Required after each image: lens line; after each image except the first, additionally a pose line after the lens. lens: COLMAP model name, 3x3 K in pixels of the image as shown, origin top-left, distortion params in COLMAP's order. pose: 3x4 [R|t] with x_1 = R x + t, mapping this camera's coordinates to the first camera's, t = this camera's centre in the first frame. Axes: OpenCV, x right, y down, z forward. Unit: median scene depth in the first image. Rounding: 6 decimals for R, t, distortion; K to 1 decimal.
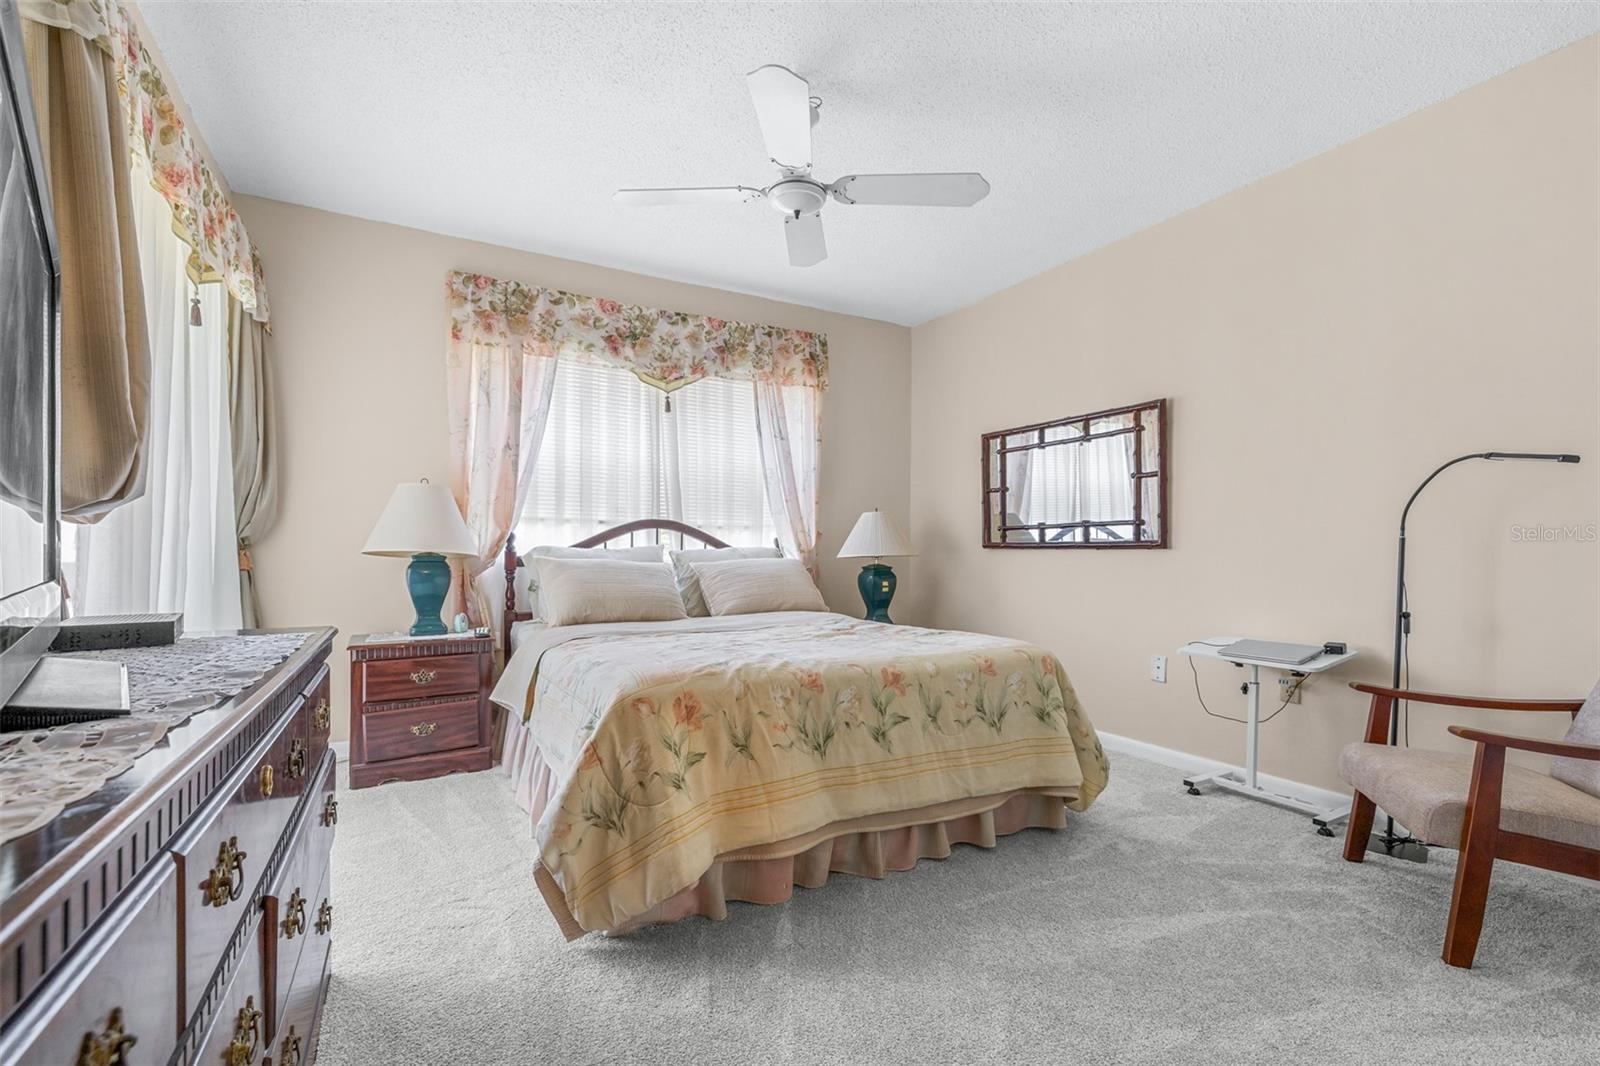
lens RADIAL K [[693.0, 0, 800.6], [0, 693.0, 541.1], [0, 0, 1]] dist [-0.001566, 0.000116]
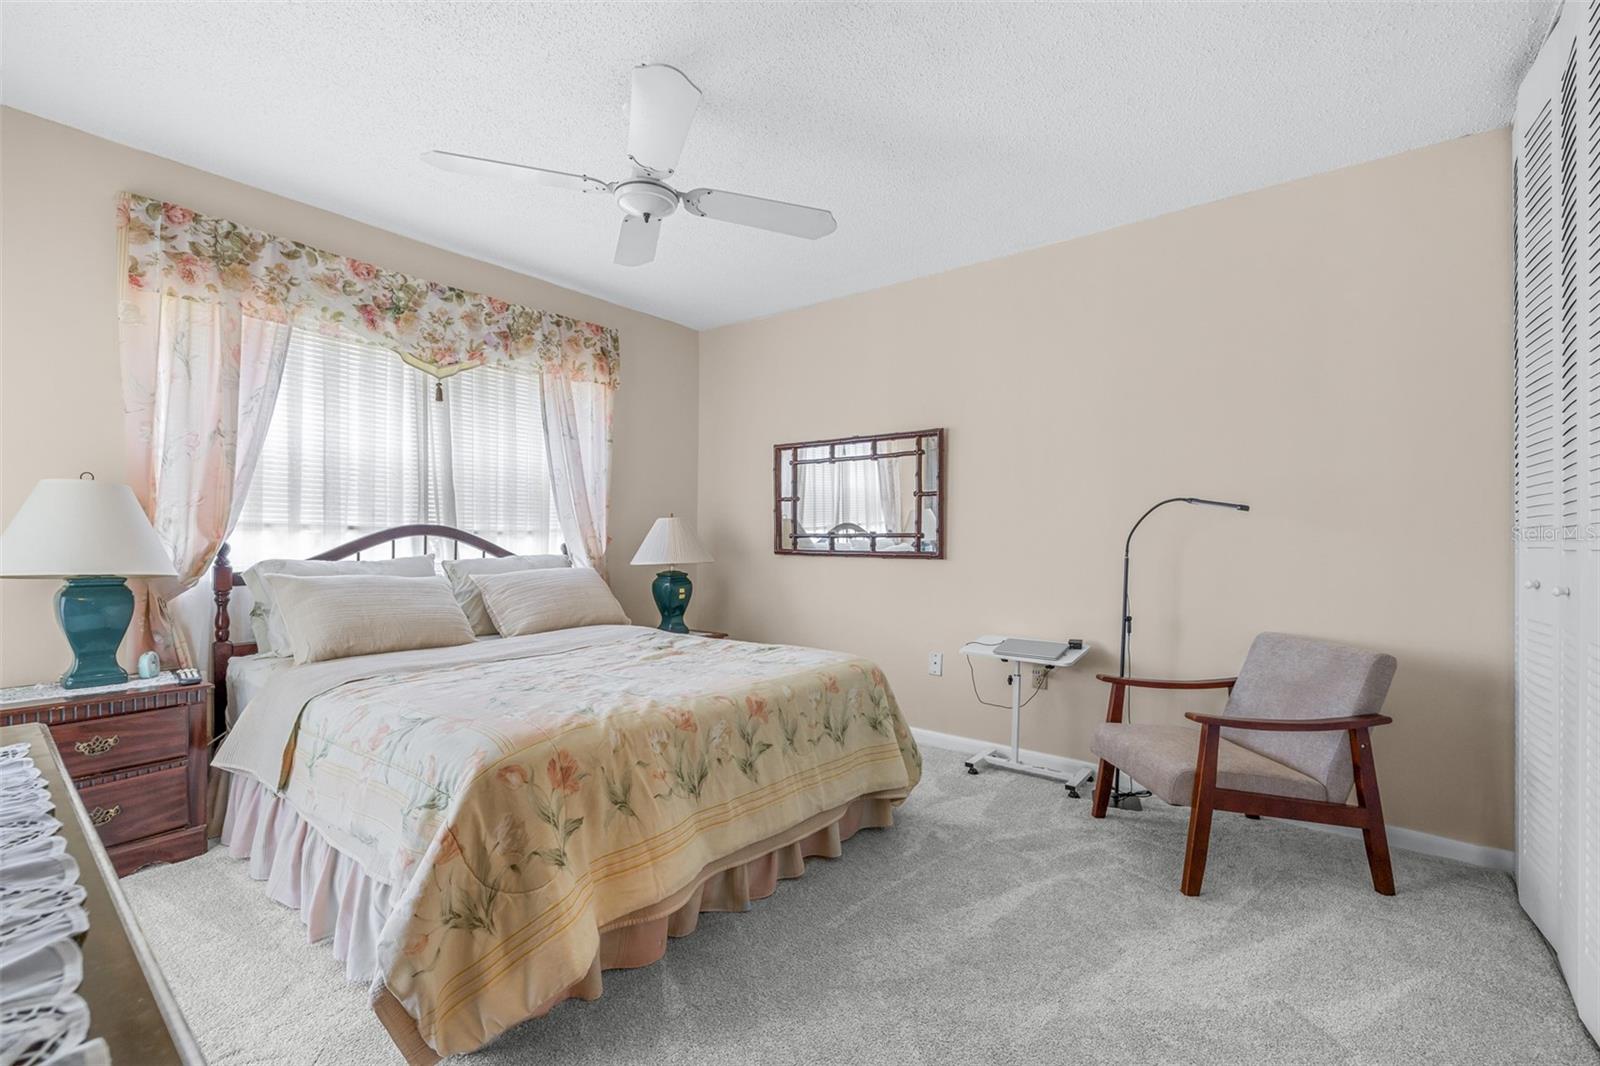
lens RADIAL K [[680.3, 0, 800.0], [0, 680.3, 533.0], [0, 0, 1]] dist [-0.000445, 0.000041]
pose [[0.925606, 0.005801, 0.378443, -0.112851], [-0.009449, 0.999925, 0.007784, -0.037621], [-0.378369, -0.010780, 0.925592, 0.045095]]
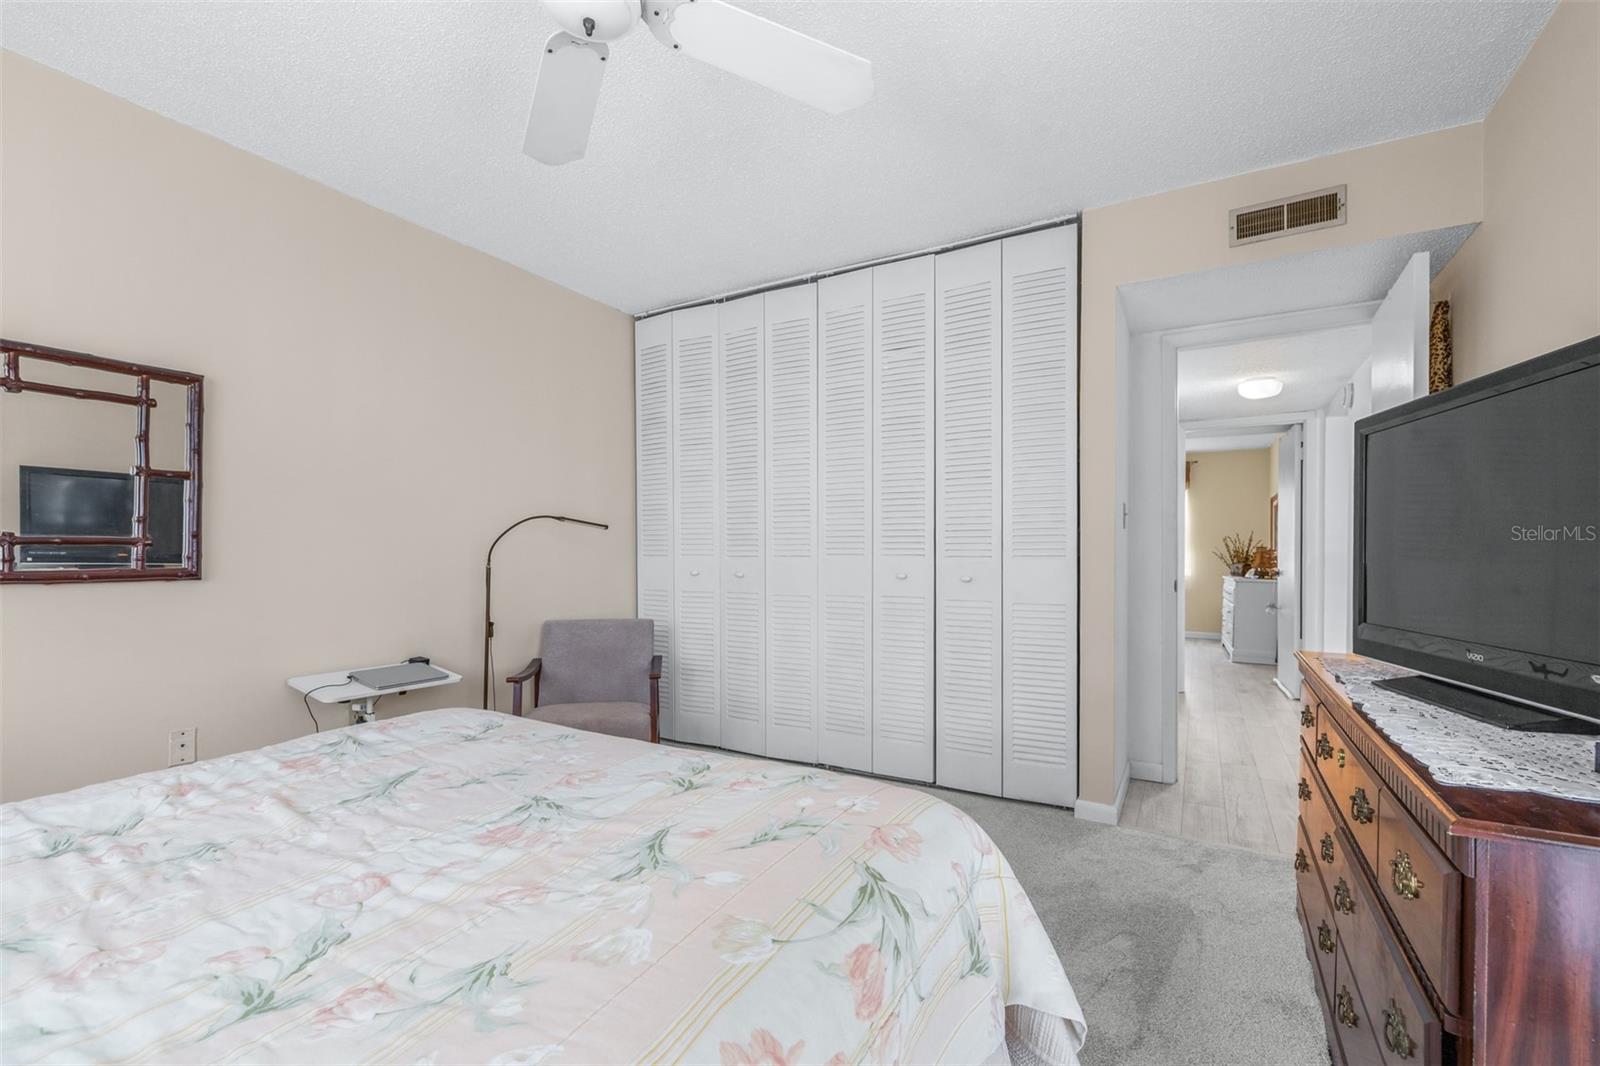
lens RADIAL K [[695.4, 0, 819.8], [0, 695.4, 545.5], [0, 0, 1]] dist [0.001186, -0.000107]
pose [[-0.528740, 0.021115, 0.848521, -0.428282], [-0.008229, 0.999516, -0.030000, -0.008828], [-0.848744, -0.022845, -0.528311, 0.798709]]
